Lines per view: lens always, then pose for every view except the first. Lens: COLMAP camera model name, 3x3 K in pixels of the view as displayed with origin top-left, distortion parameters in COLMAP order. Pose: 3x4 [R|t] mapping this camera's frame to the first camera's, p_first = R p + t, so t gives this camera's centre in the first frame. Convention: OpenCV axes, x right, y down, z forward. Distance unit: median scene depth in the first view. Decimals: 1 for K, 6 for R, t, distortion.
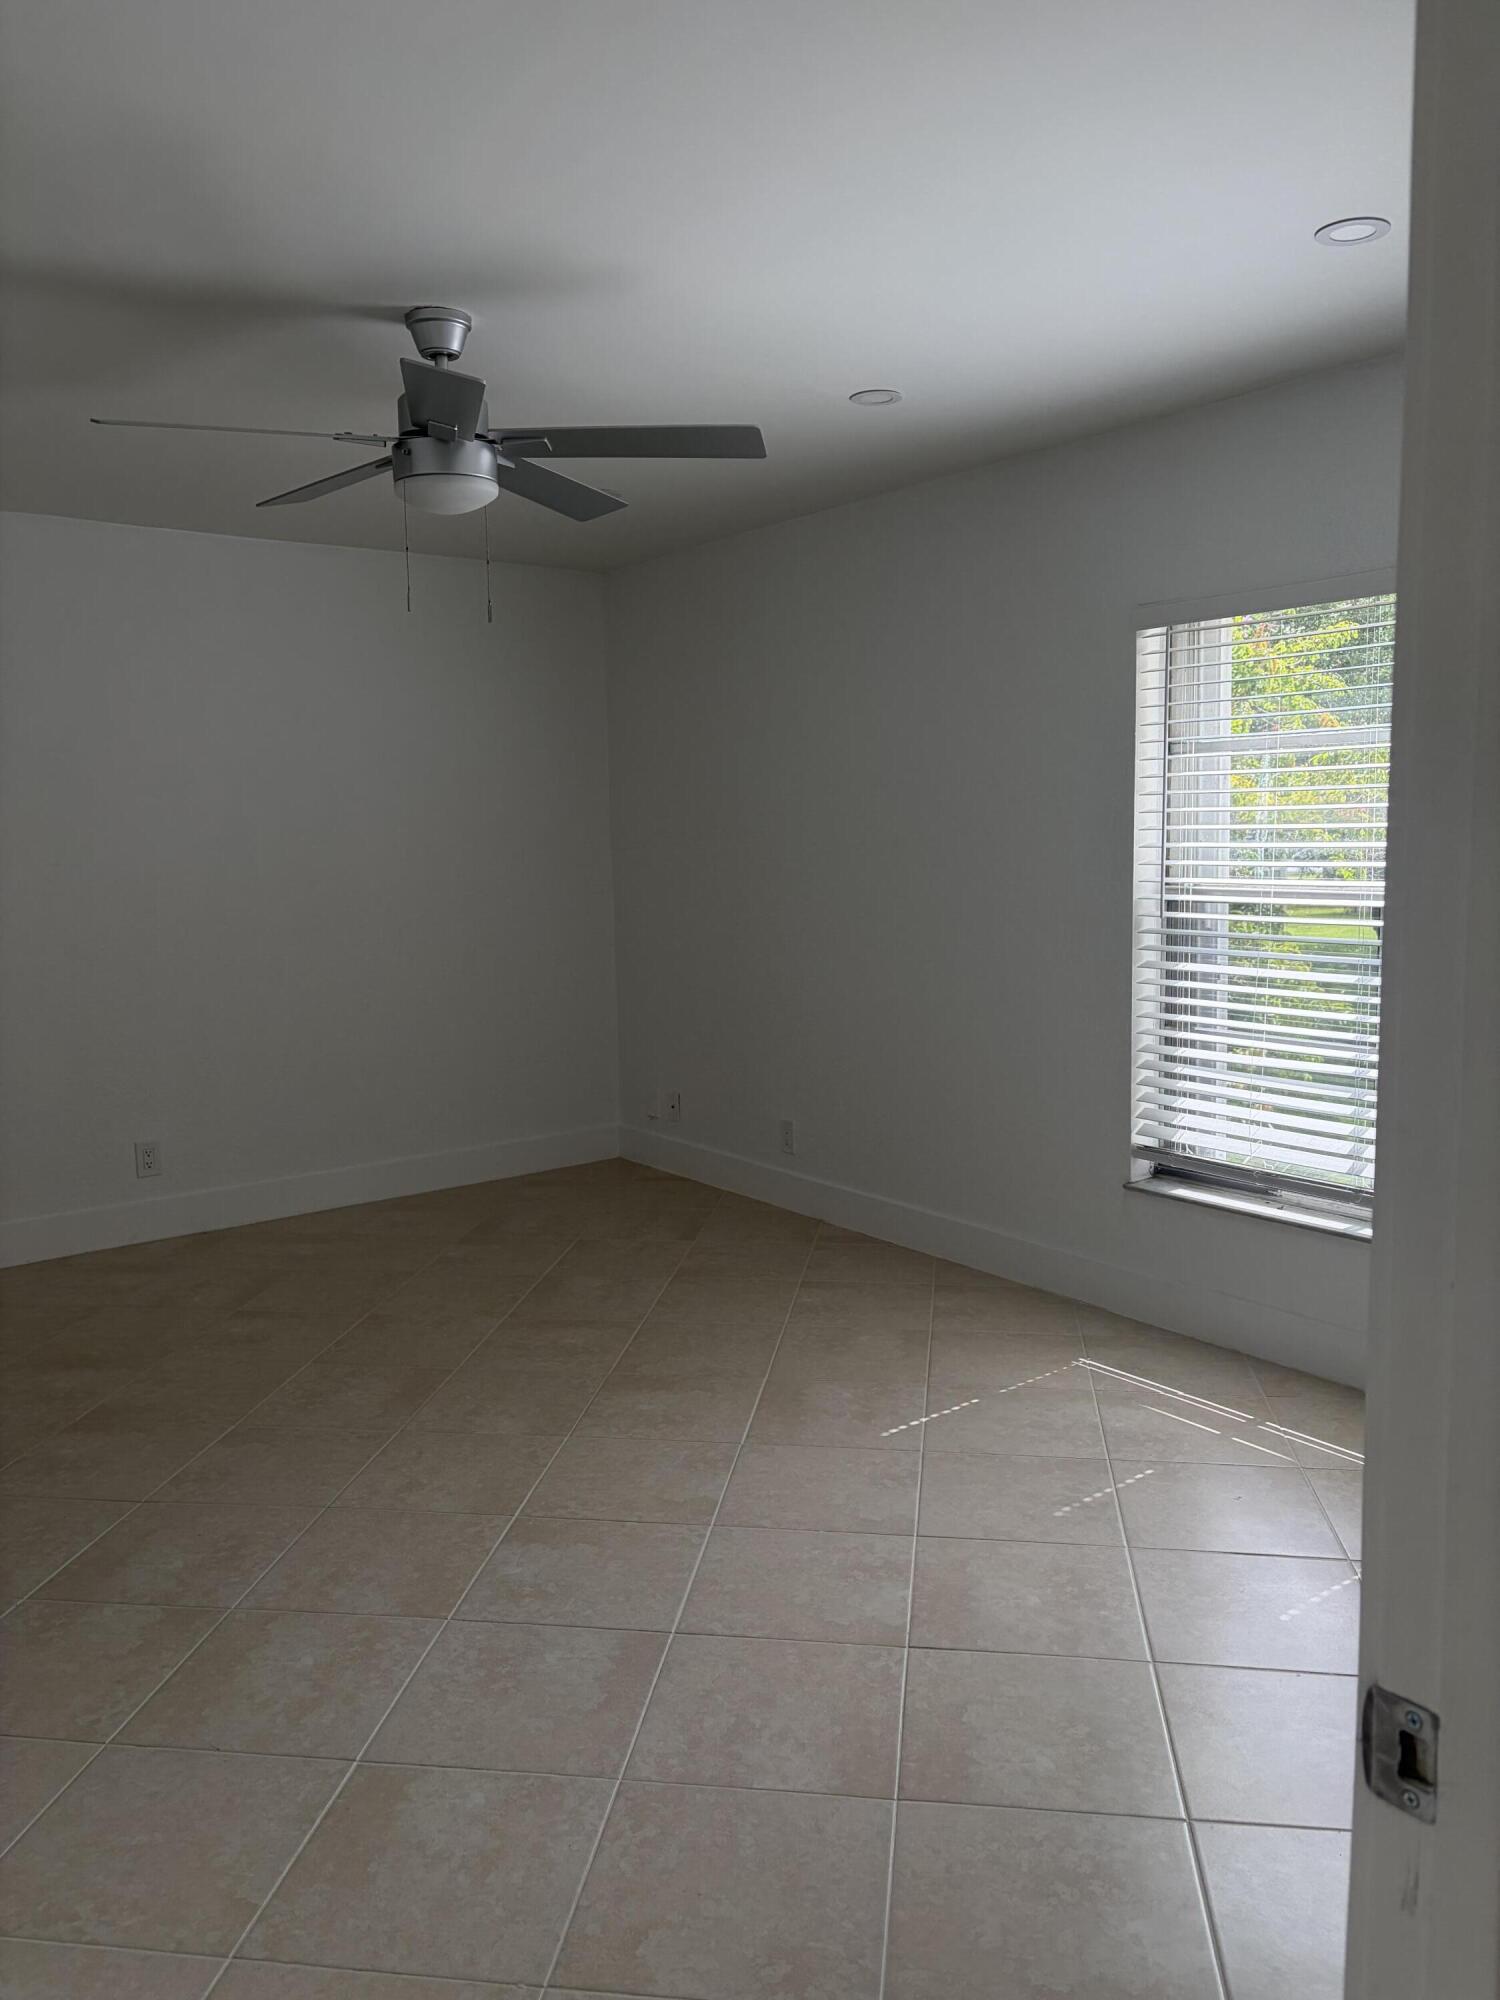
lens RADIAL K [[1505.6, 0, 750.0], [0, 1505.6, 1000.0], [0, 0, 1]] dist [0.038685, -0.065326]
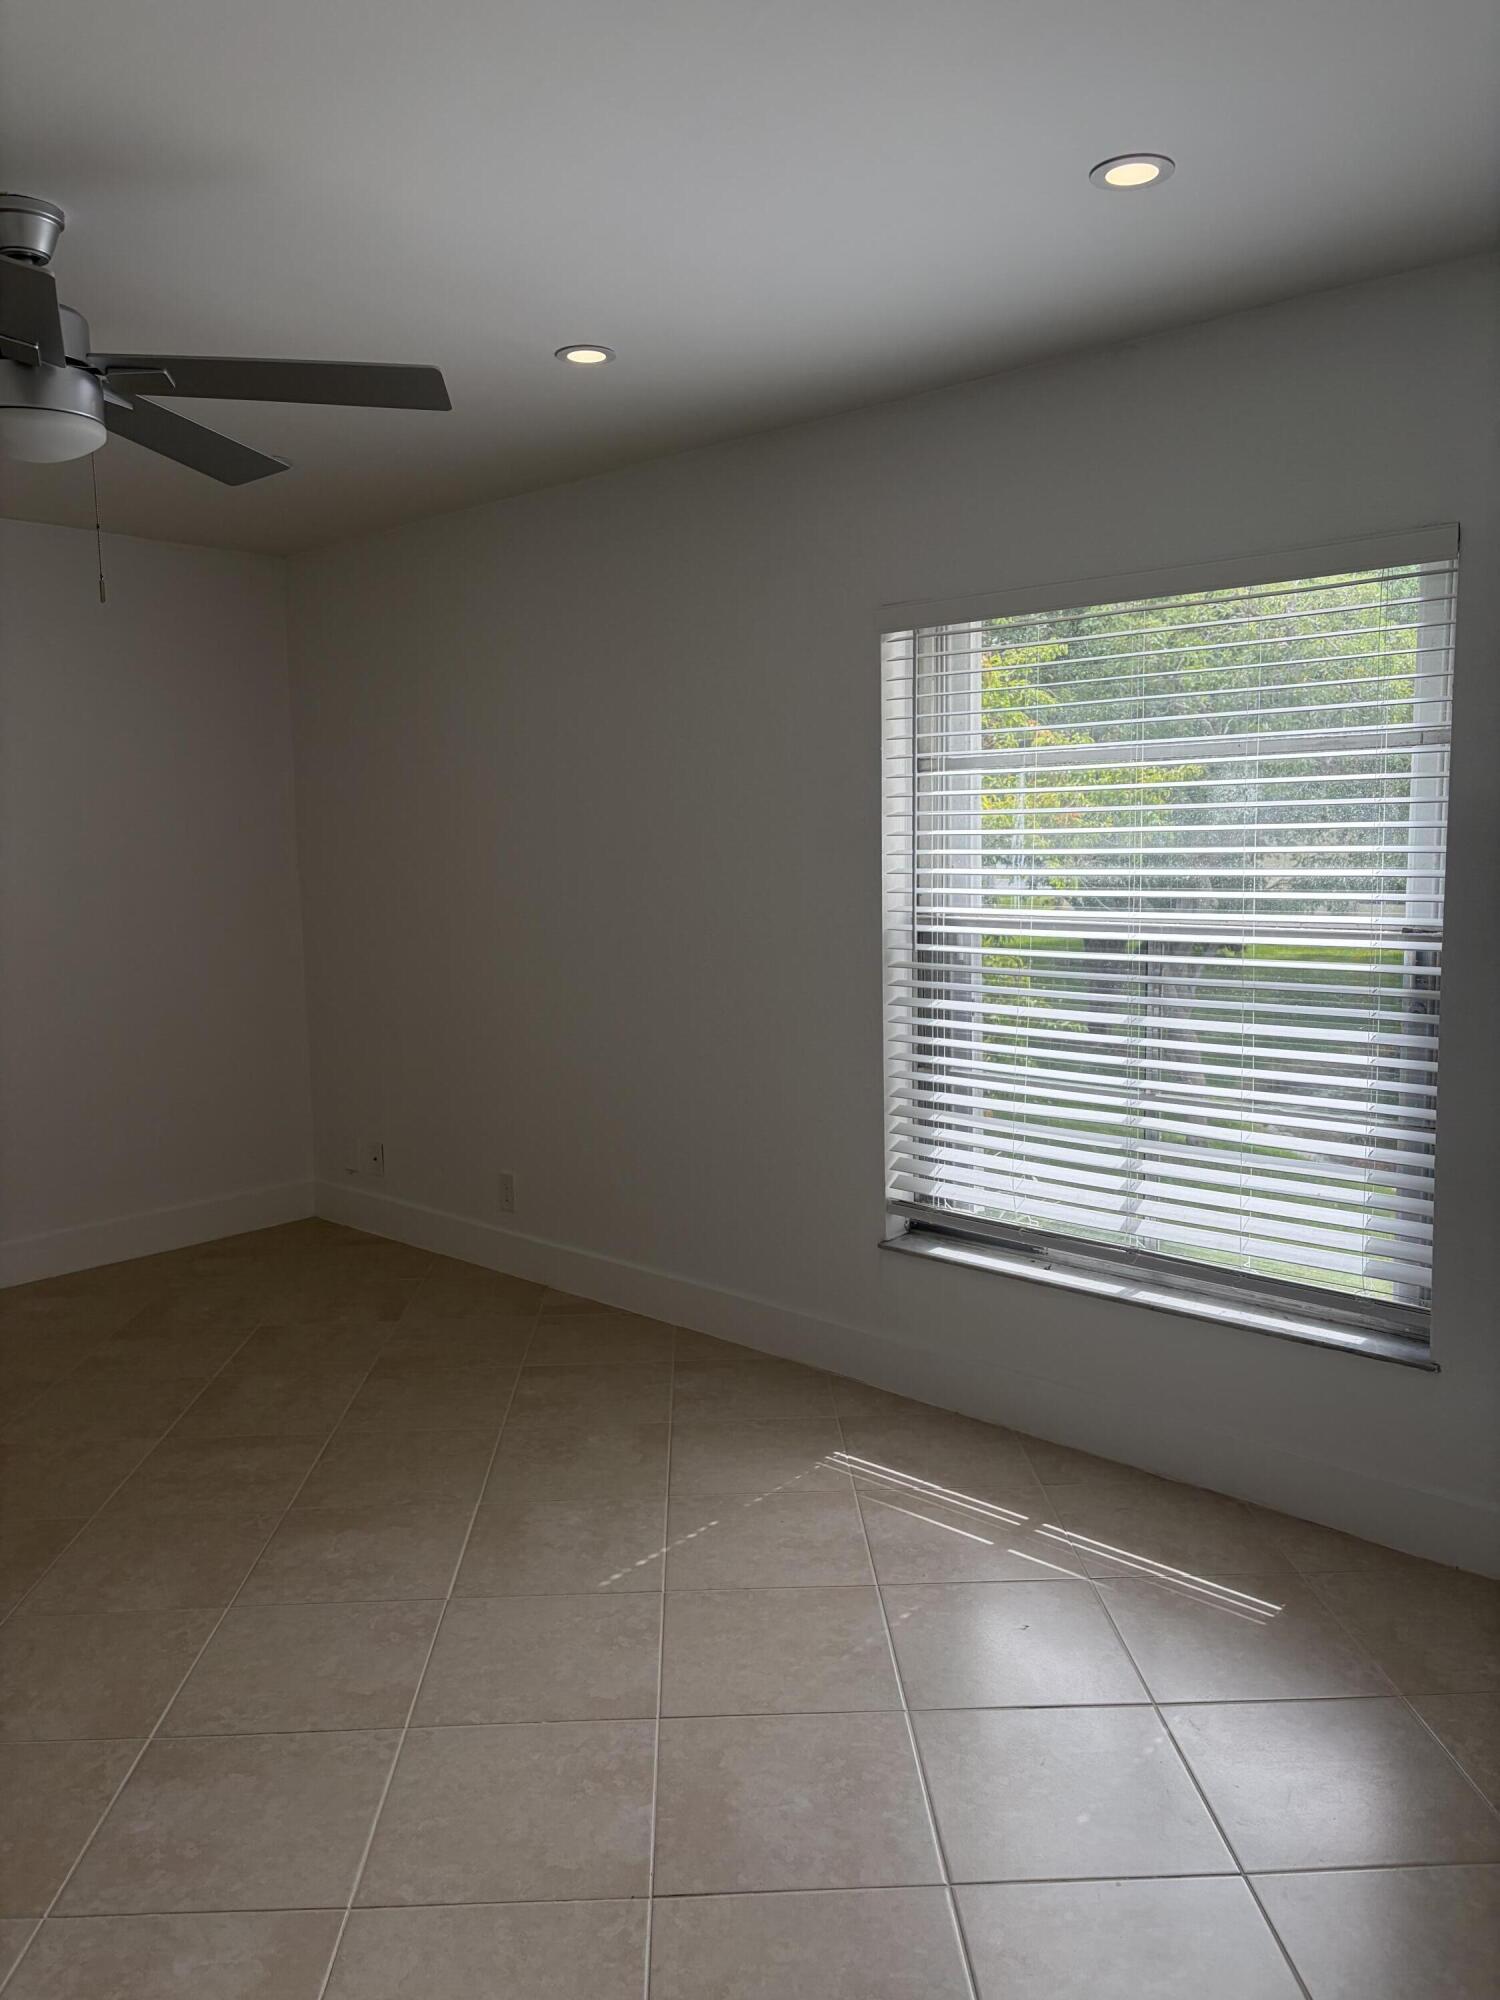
lens RADIAL K [[1505.6, 0, 750.0], [0, 1505.6, 1000.0], [0, 0, 1]] dist [0.038685, -0.065326]
pose [[0.983769, -0.019837, 0.178339, 0.014586], [0.020664, 0.999783, -0.002779, -0.025869], [-0.178245, 0.006419, 0.983965, 0.132509]]
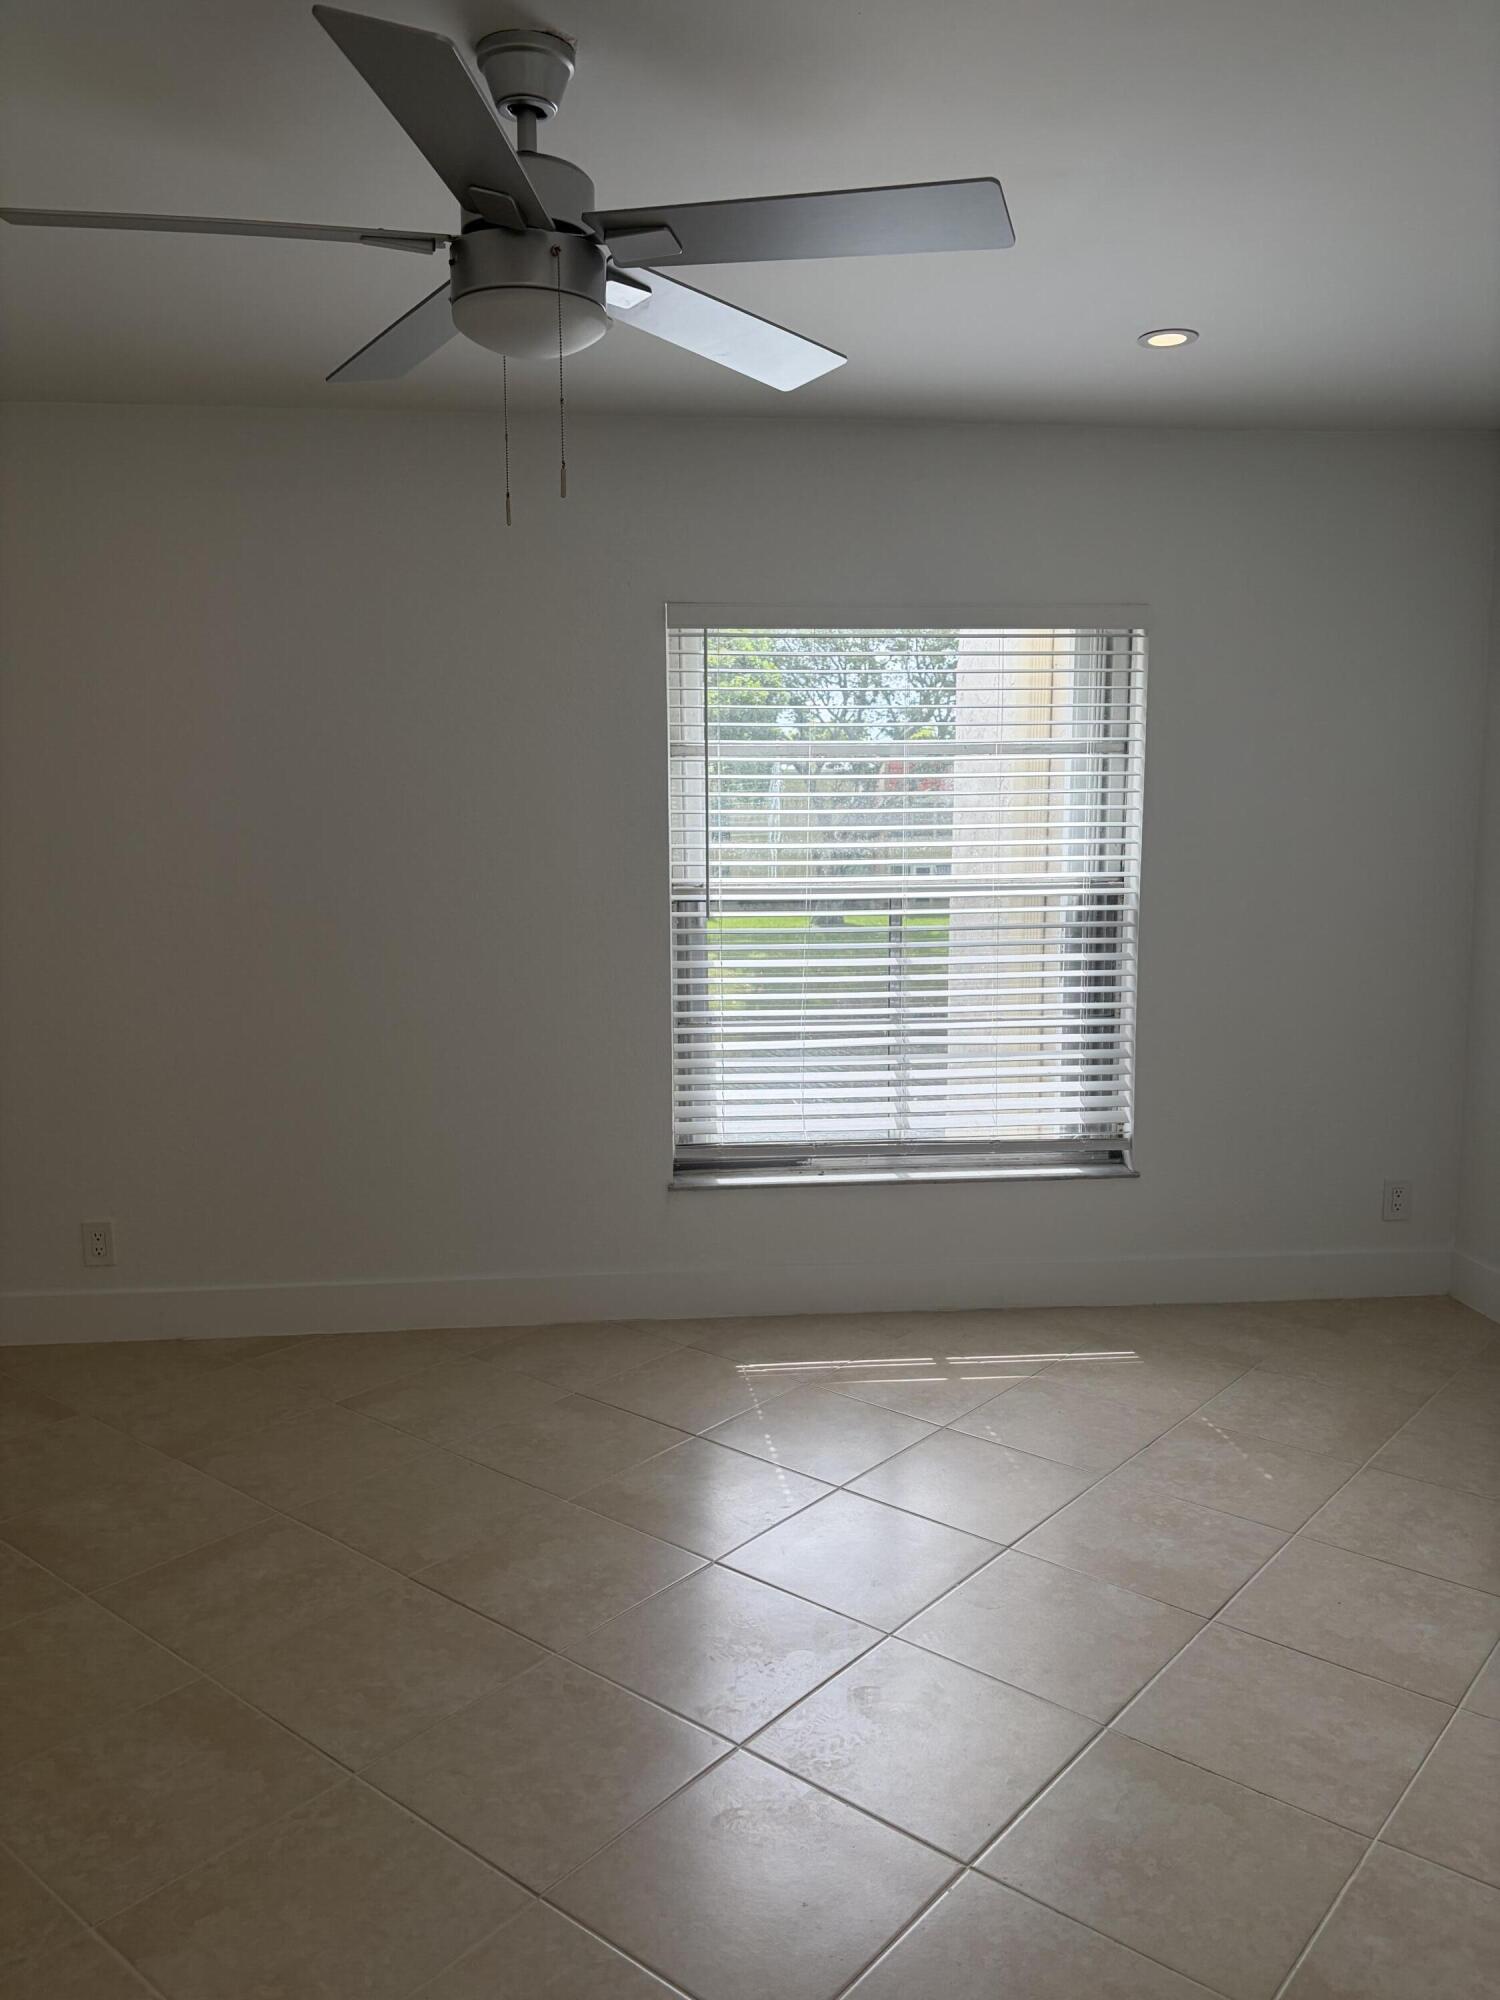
lens RADIAL K [[1518.5, 0, 750.0], [0, 1518.5, 1000.0], [0, 0, 1]] dist [0.085980, -0.068083]
pose [[0.529121, -0.098919, 0.842761, -0.597257], [0.097471, 0.993693, 0.055438, -0.055325], [-0.842929, 0.052812, 0.535426, 0.441666]]
